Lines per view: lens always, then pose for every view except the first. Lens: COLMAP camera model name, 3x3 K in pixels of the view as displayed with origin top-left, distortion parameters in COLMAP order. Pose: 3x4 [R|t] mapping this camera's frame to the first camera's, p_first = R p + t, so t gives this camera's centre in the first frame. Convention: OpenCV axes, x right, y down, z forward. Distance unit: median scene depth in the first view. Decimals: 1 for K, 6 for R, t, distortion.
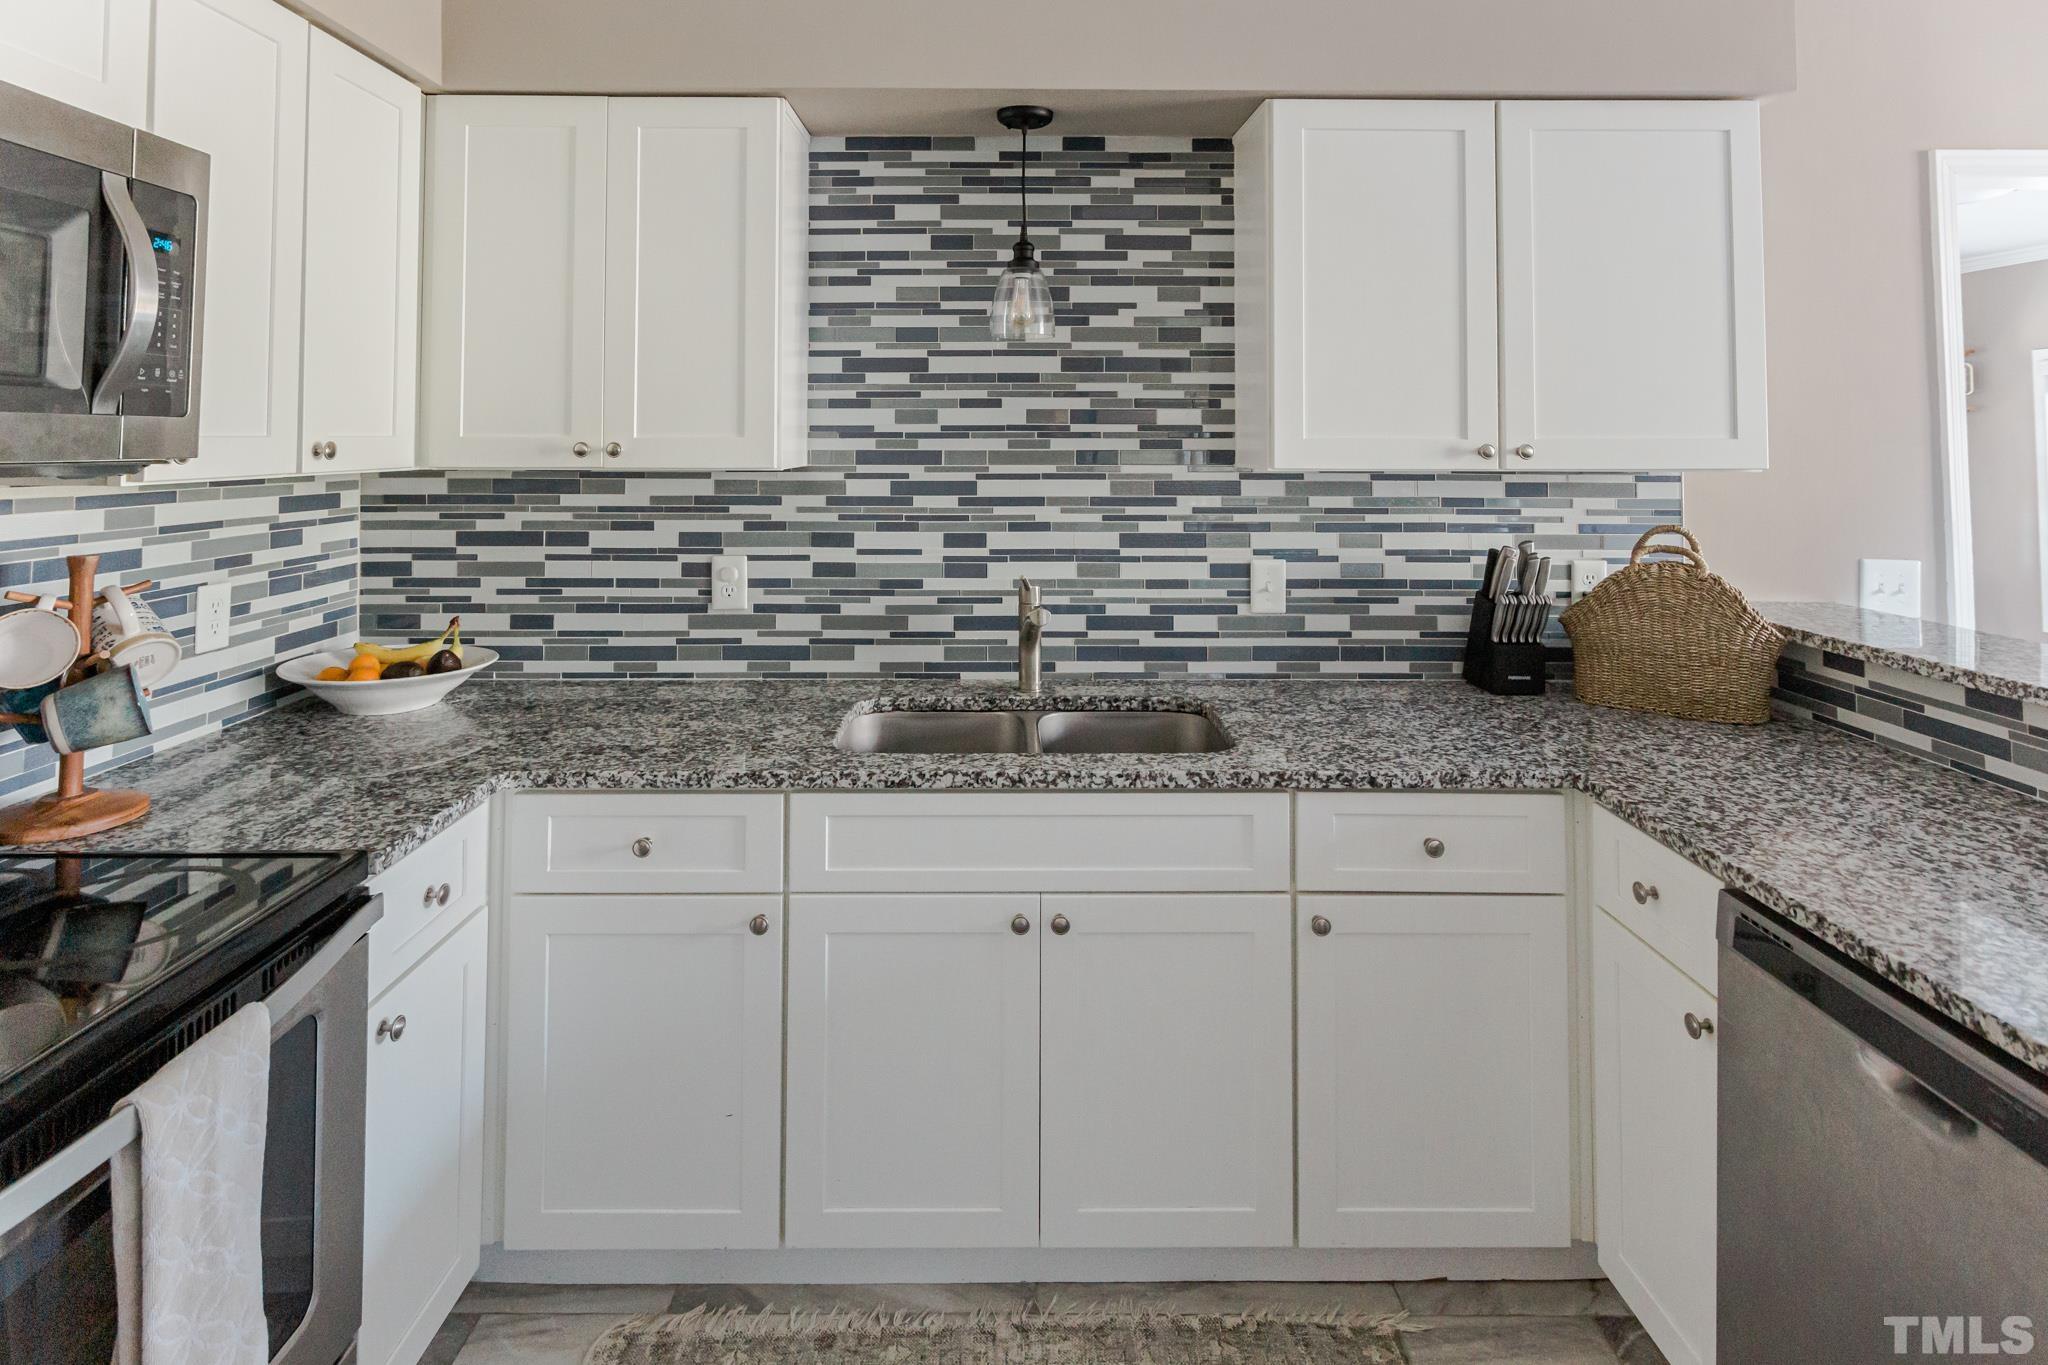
lens RADIAL K [[1044.4, 0, 1058.6], [0, 1044.4, 402.9], [0, 0, 1]] dist [-0.002364, -0.000311]
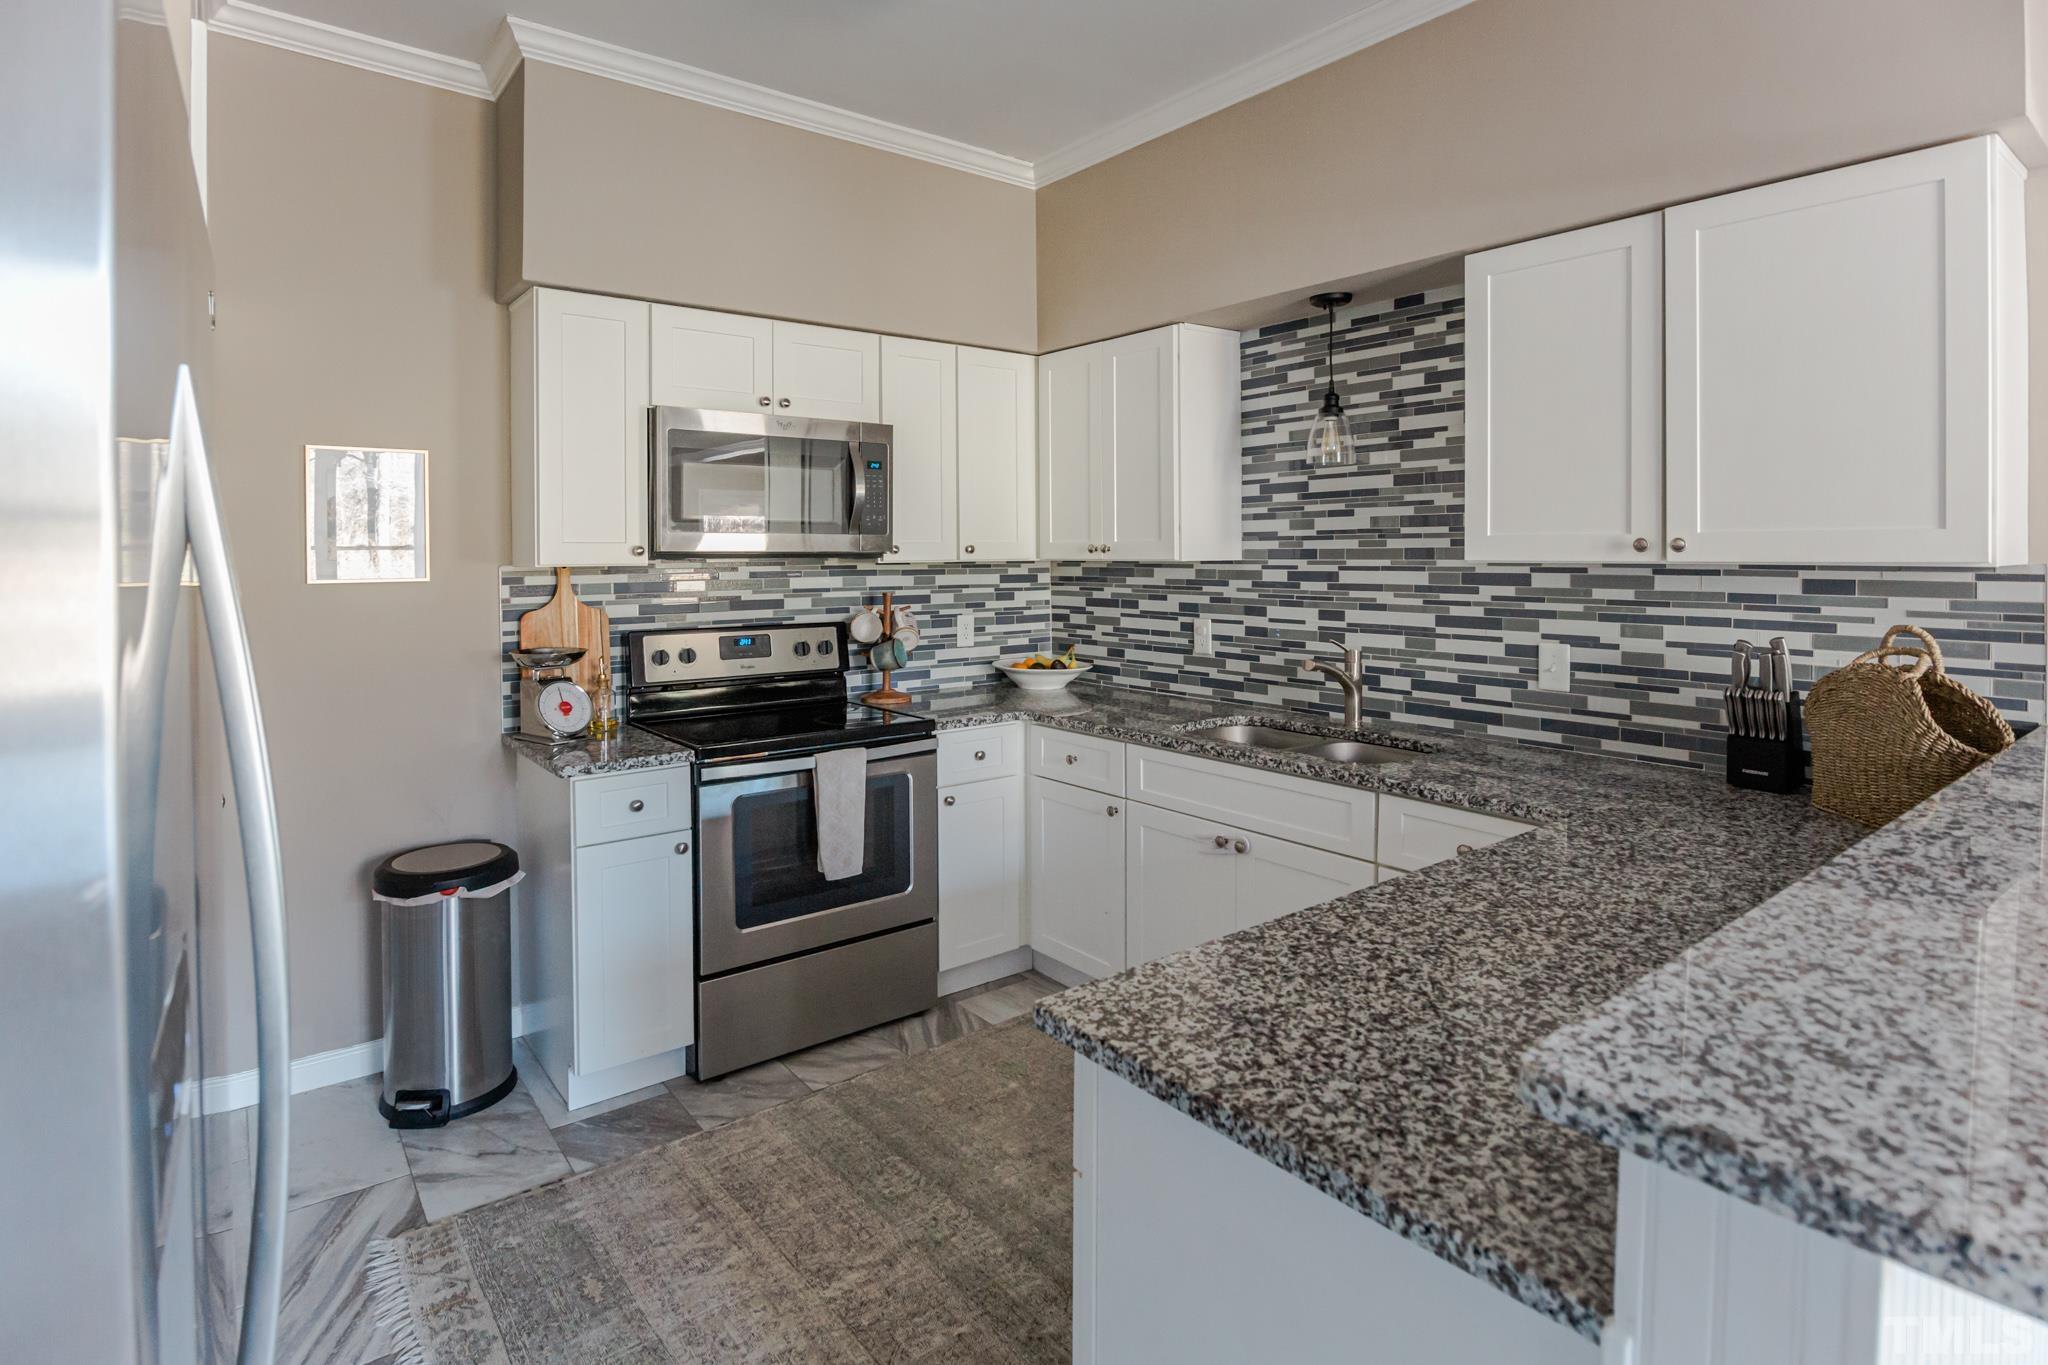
lens RADIAL K [[1074.0, 0, 1007.2], [0, 1074.0, 567.0], [0, 0, 1]] dist [-0.021449, -0.000603]
pose [[0.592506, 0.006544, -0.805540, 0.778354], [0.034212, 0.998860, 0.033278, 0.008798], [0.804839, -0.047276, 0.591607, -0.154010]]
